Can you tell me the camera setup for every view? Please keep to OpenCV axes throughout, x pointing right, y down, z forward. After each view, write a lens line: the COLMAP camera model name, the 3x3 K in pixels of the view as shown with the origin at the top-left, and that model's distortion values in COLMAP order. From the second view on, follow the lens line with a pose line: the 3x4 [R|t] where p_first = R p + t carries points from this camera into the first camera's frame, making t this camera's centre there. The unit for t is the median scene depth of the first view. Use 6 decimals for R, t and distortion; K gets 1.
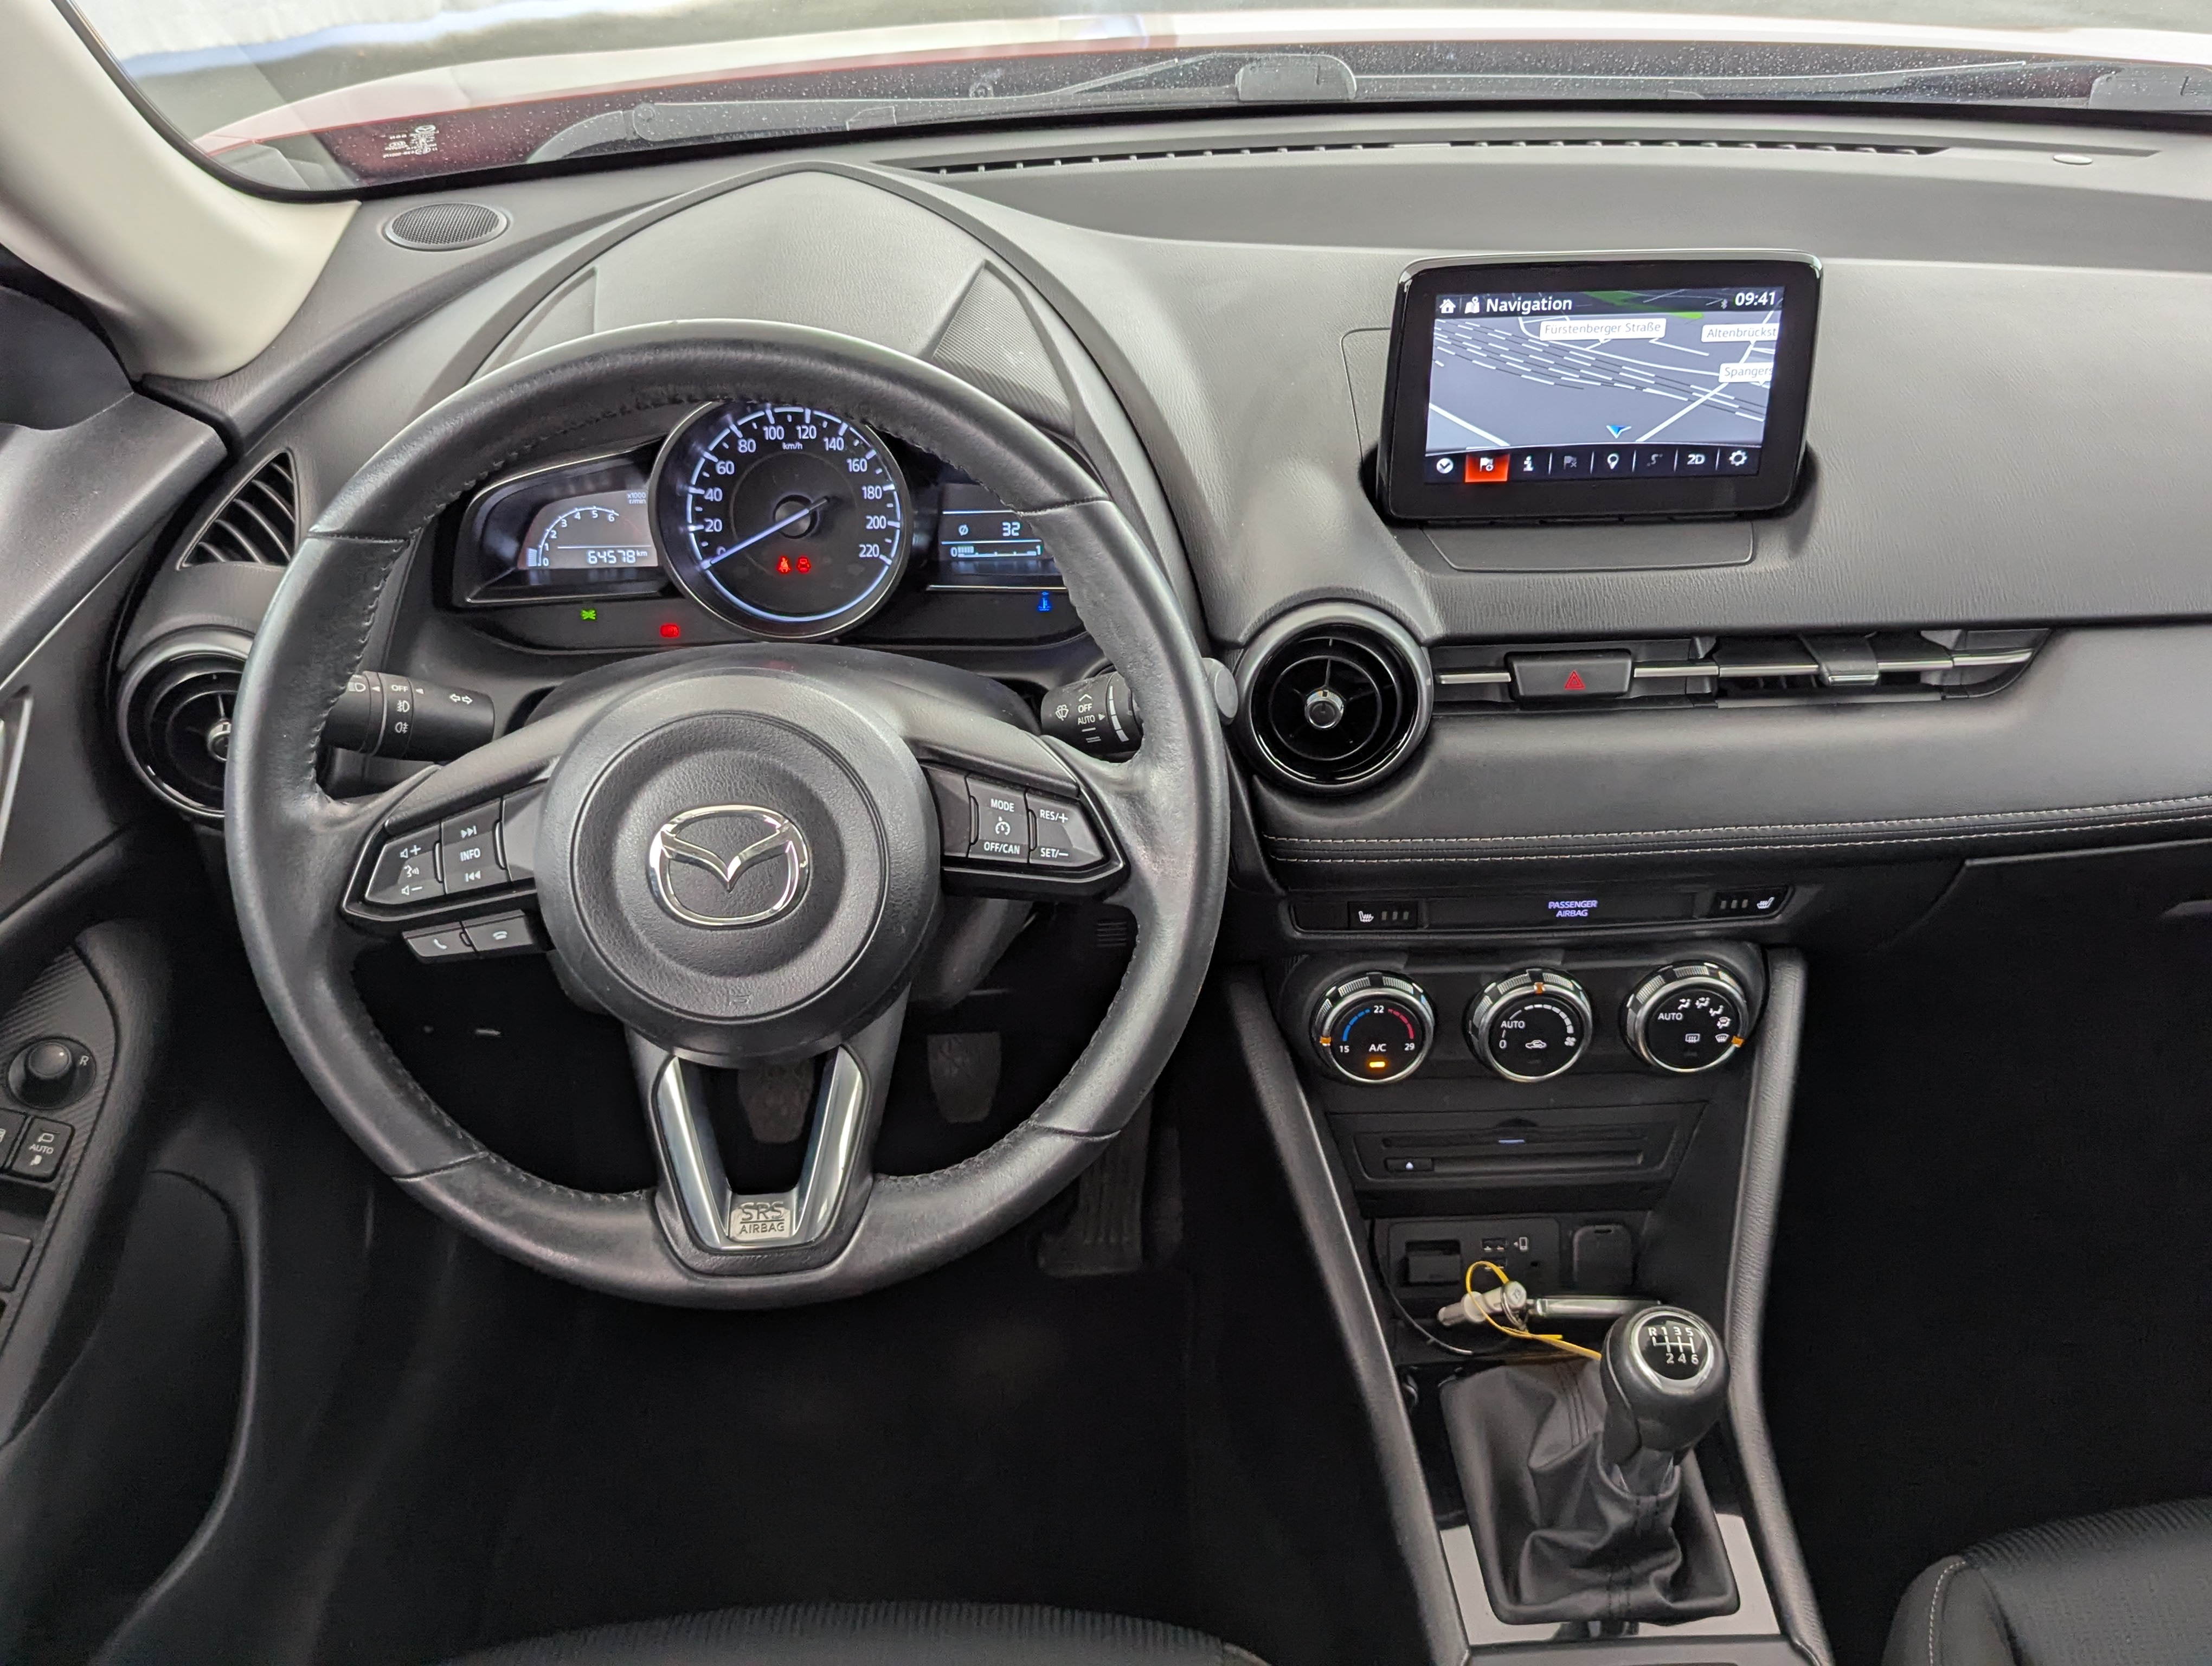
lens RADIAL K [[2061.8, 0, 1099.4], [0, 2061.8, 852.2], [0, 0, 1]] dist [0.038413, 0.000000]
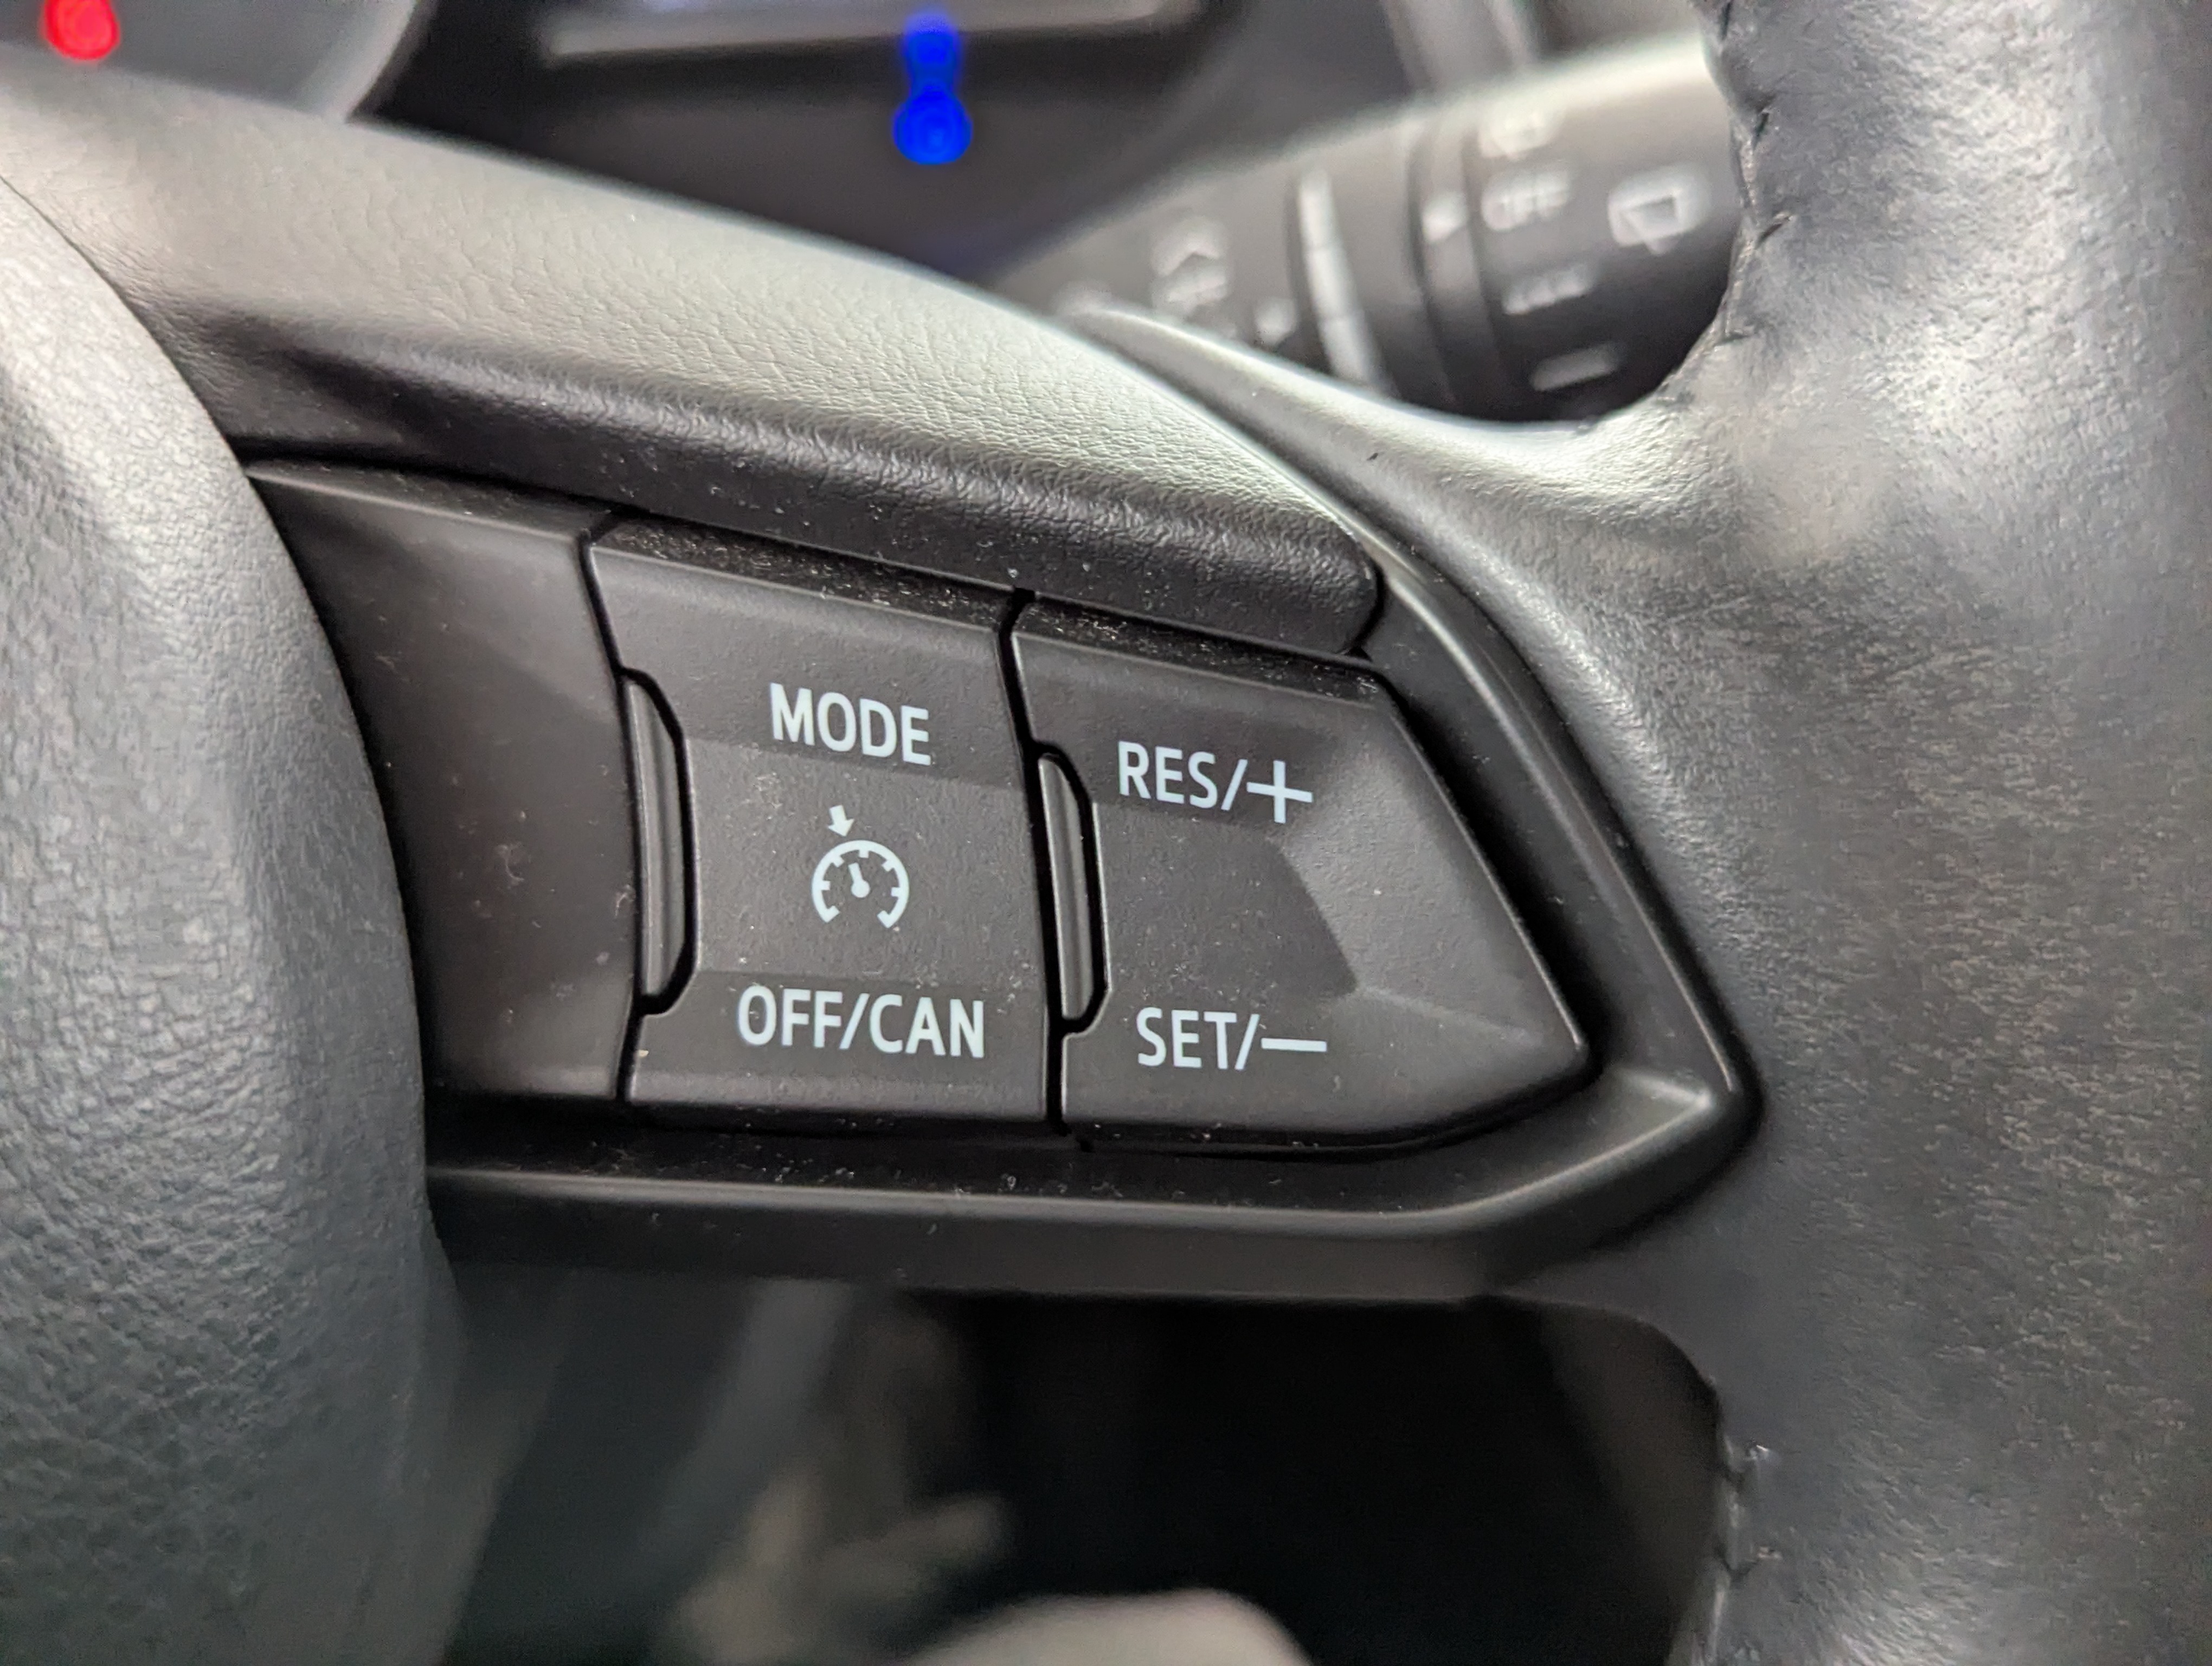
lens RADIAL K [[2061.8, 0, 1099.4], [0, 2061.8, 822.0], [0, 0, 1]] dist [0.038413, 0.000000]
pose [[0.996971, -0.053001, 0.056915, -0.030939], [0.051534, 0.998308, 0.026939, -0.015505], [-0.058247, -0.023924, 0.998016, 0.691019]]
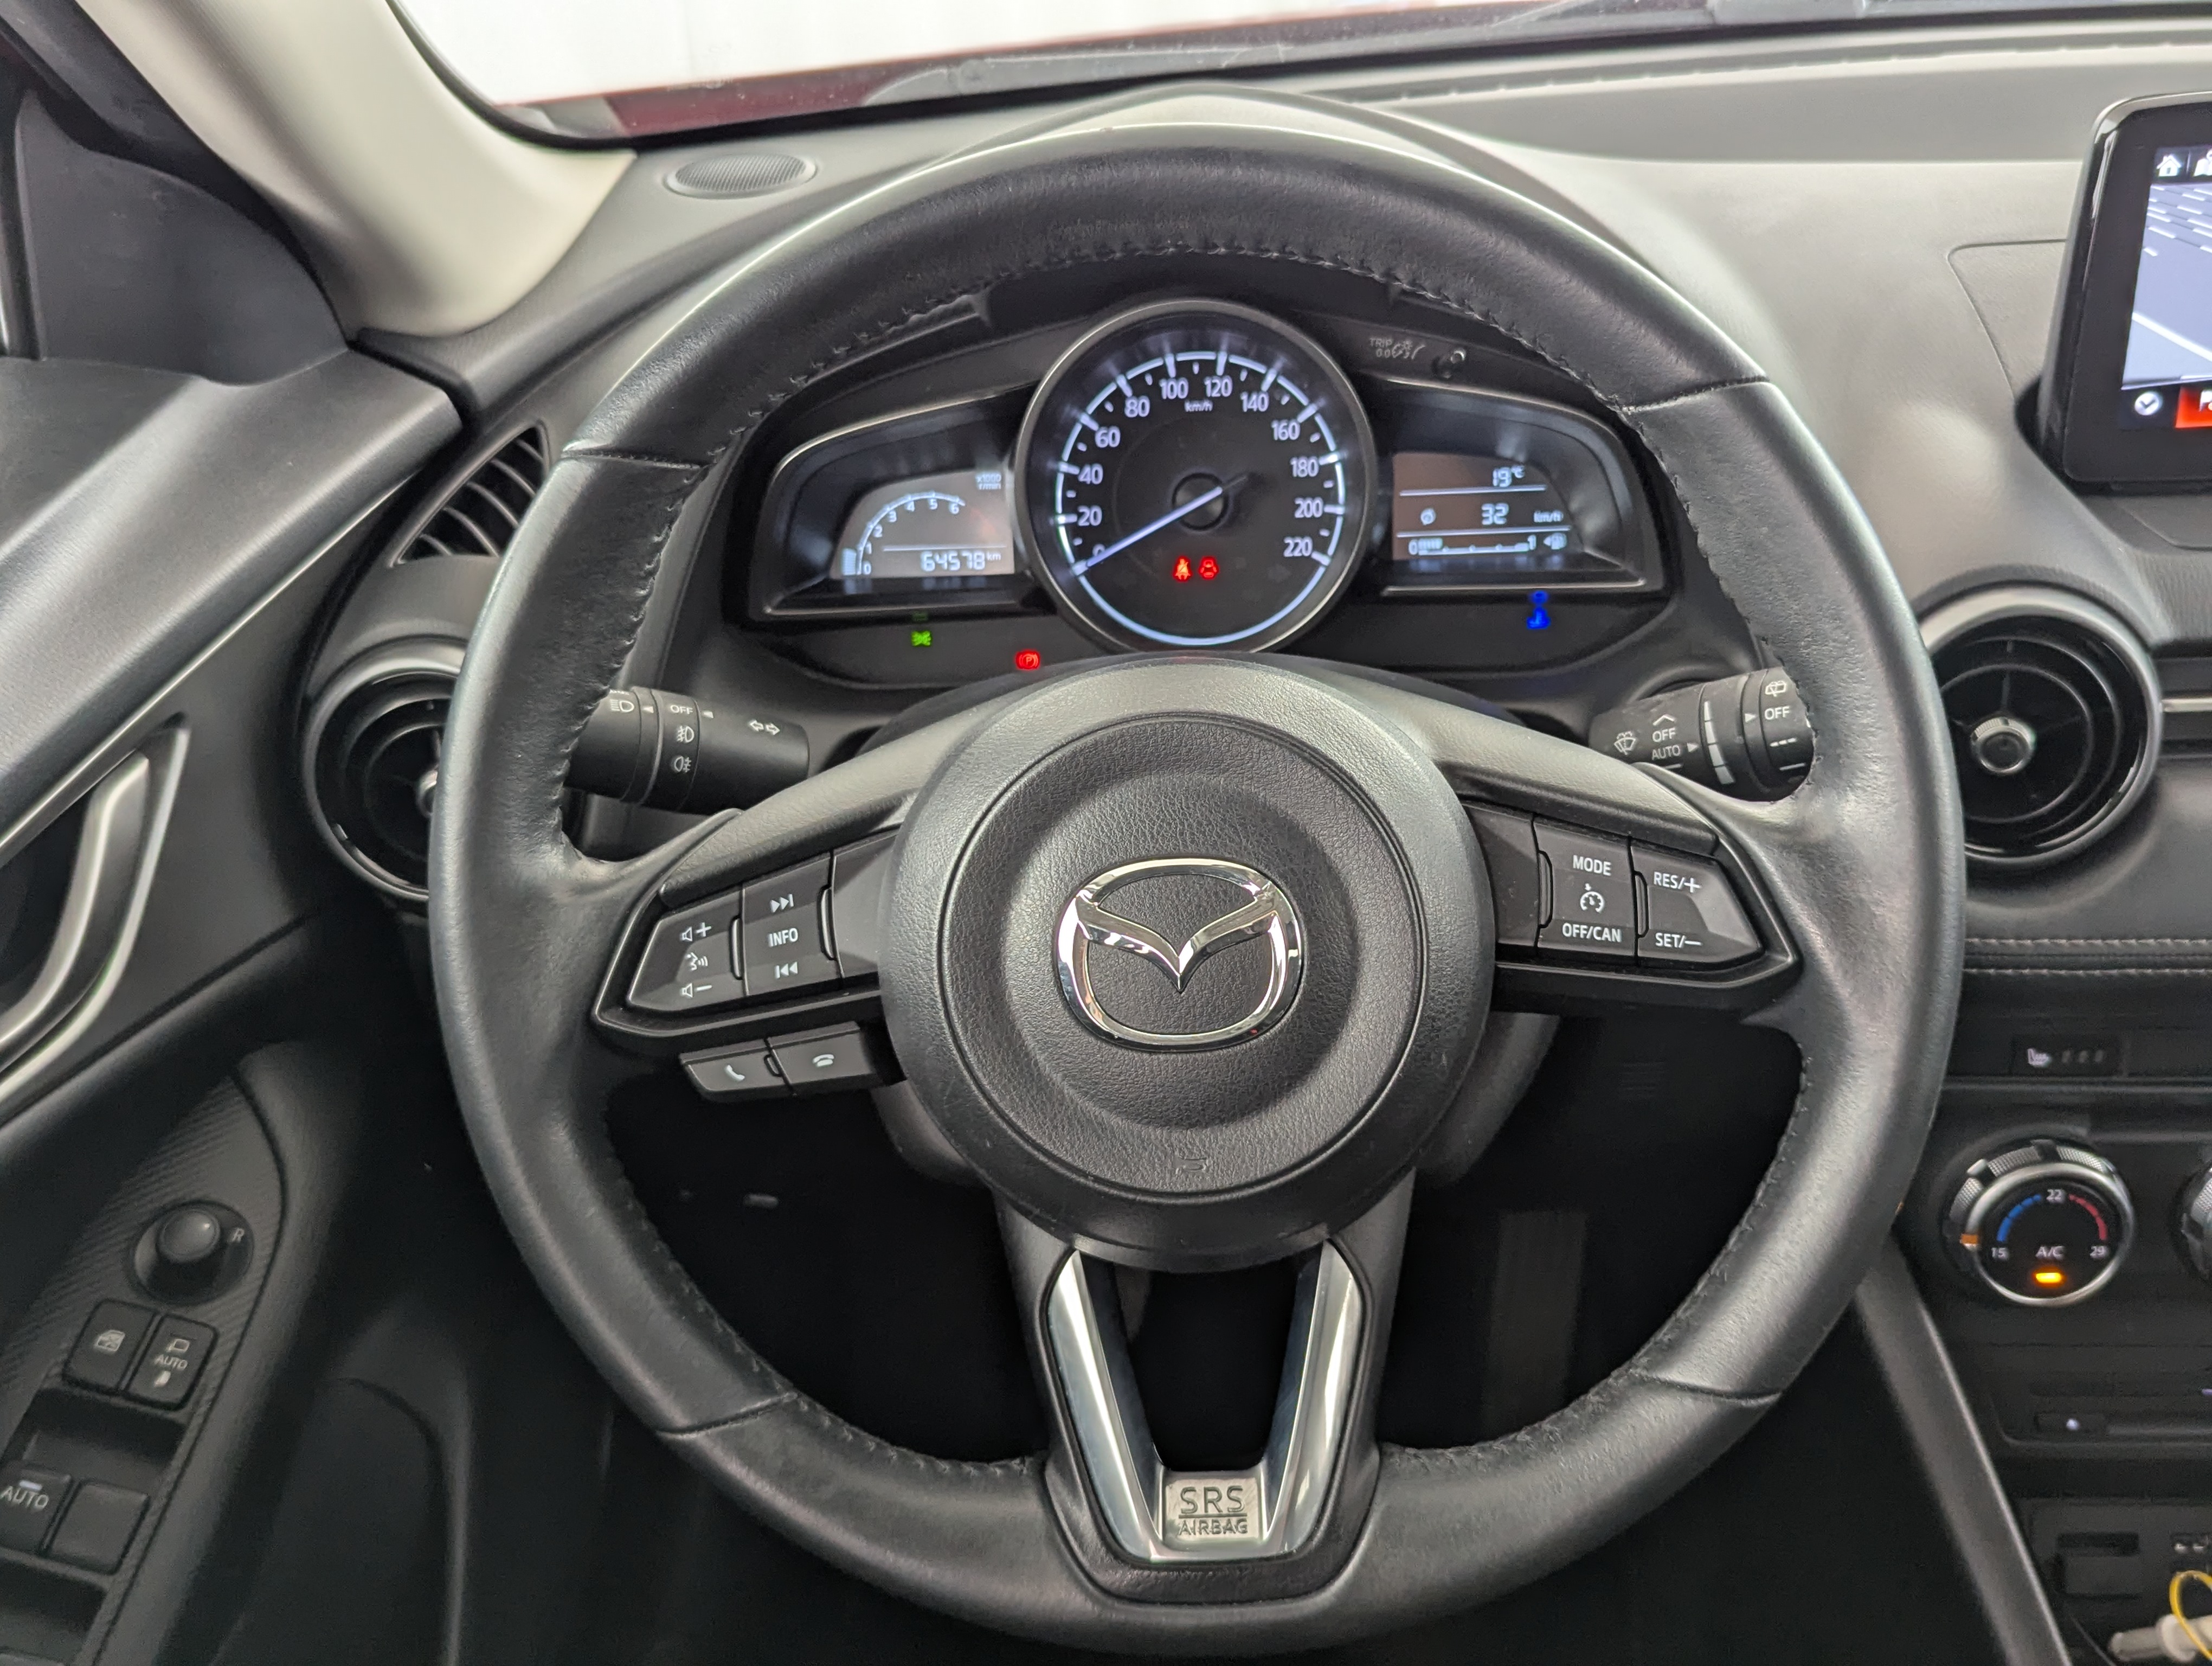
lens RADIAL K [[2061.8, 0, 1122.7], [0, 2061.8, 841.9], [0, 0, 1]] dist [0.038413, 0.000000]
pose [[0.995443, 0.000659, -0.095355, -0.106172], [-0.008493, 0.996614, -0.081783, 0.019095], [0.094978, 0.082220, 0.992078, 0.281606]]
